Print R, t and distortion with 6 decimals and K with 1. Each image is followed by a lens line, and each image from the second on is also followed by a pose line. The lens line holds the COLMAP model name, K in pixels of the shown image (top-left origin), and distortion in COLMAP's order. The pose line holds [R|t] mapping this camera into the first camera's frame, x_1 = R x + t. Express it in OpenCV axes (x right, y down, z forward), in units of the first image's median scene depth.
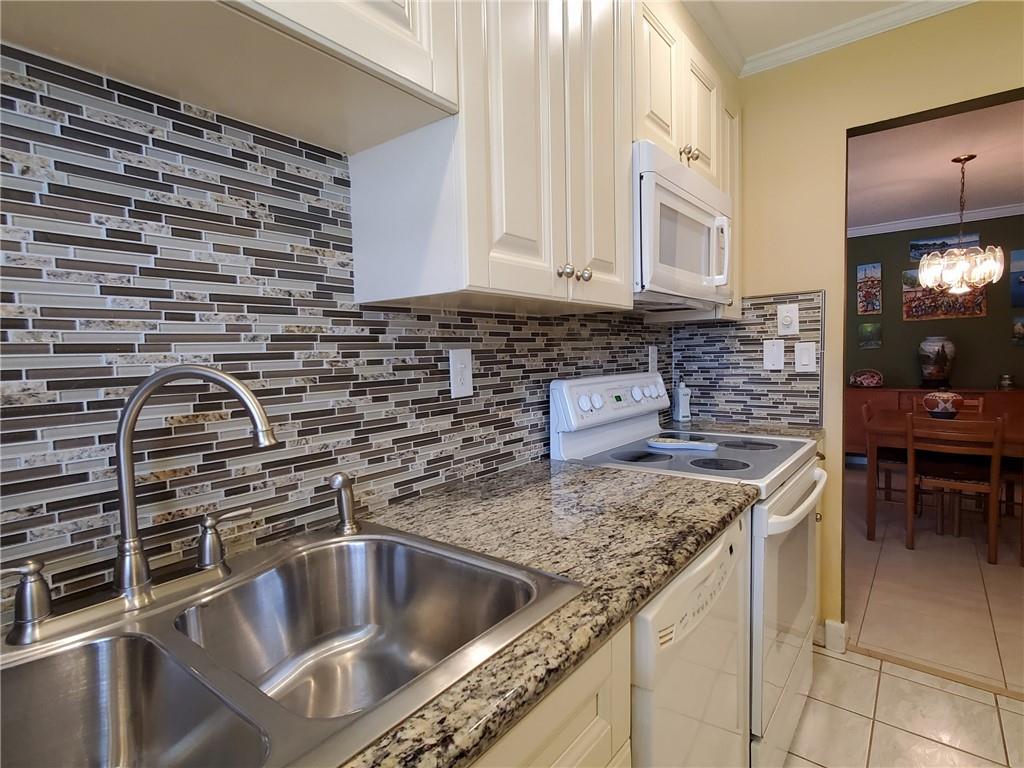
lens RADIAL K [[534.1, 0, 514.3], [0, 534.1, 387.3], [0, 0, 1]] dist [0.000680, 0.001356]
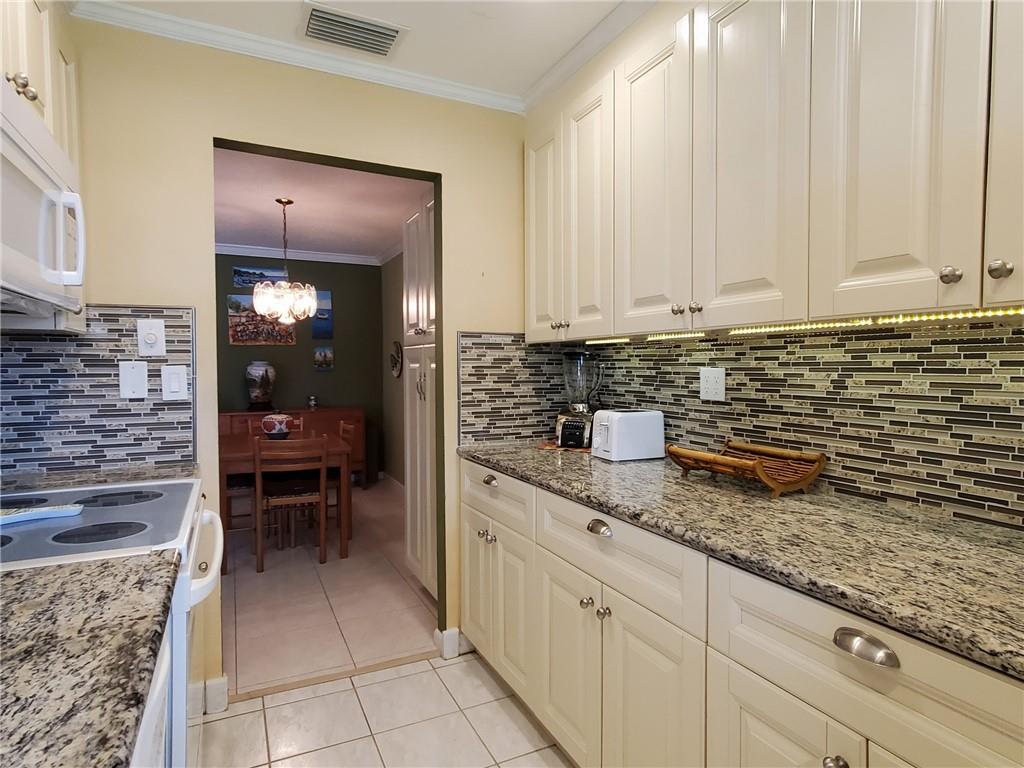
lens RADIAL K [[584.4, 0, 524.3], [0, 584.4, 384.3], [0, 0, 1]] dist [-0.000606, 0.010424]
pose [[0.427188, -0.003558, 0.904156, -0.060592], [0.046250, 0.998769, -0.017922, -0.010769], [-0.902979, 0.049473, 0.426827, 0.089542]]
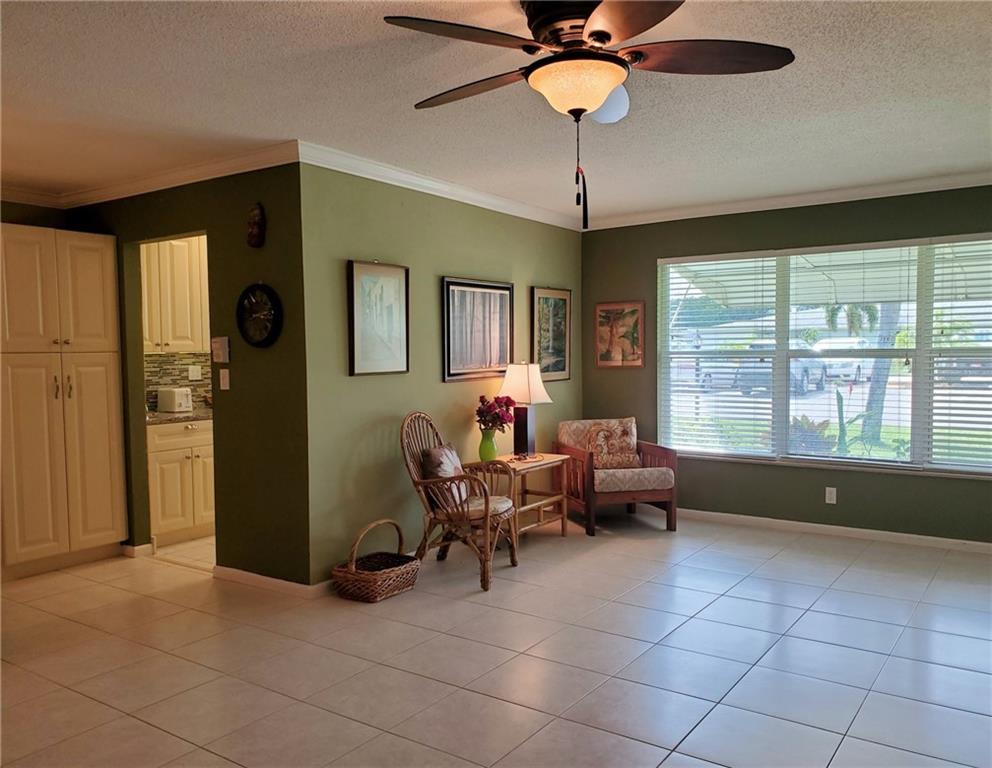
lens RADIAL K [[807.1, 0, 496.0], [0, 807.1, 384.0], [0, 0, 1]] dist [0.001323, -0.101855]
pose [[-0.998004, 0.040043, -0.048839, -0.051259], [0.034759, 0.993906, 0.104606, -0.230469], [0.052730, 0.102699, -0.993314, 3.034135]]
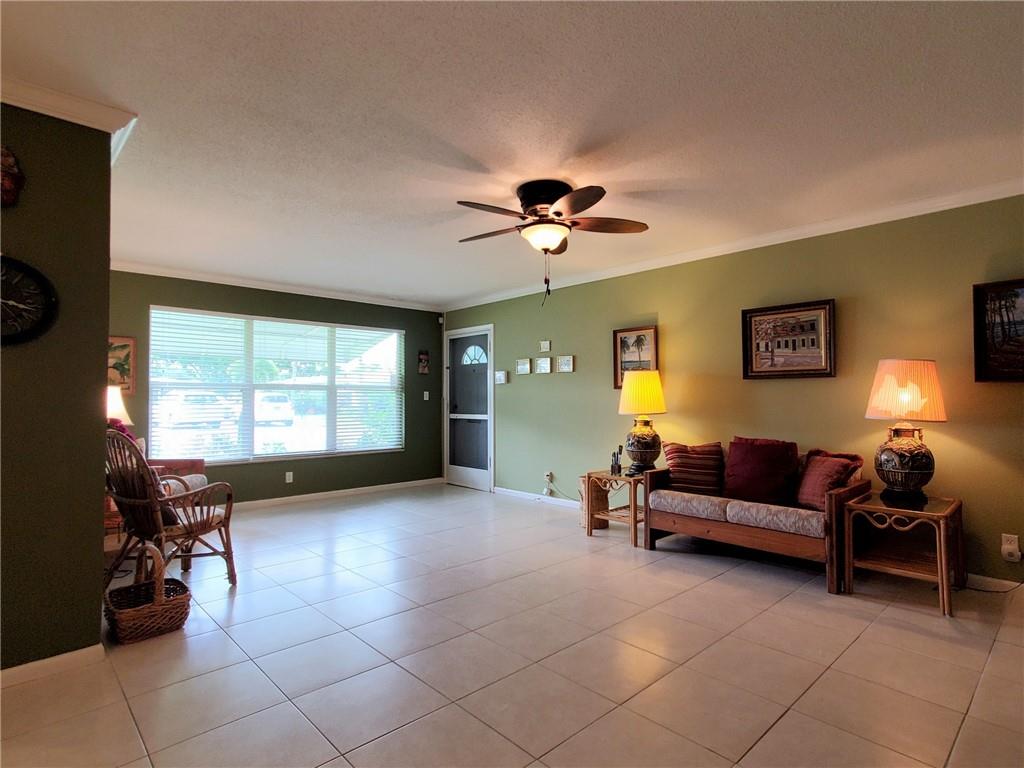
lens RADIAL K [[534.1, 0, 514.3], [0, 534.1, 387.3], [0, 0, 1]] dist [0.000680, 0.001356]
pose [[-0.150445, 0.002423, -0.988615, 1.205447], [-0.059863, 0.998140, 0.011556, -0.122680], [0.986804, 0.060920, -0.150020, 2.090907]]
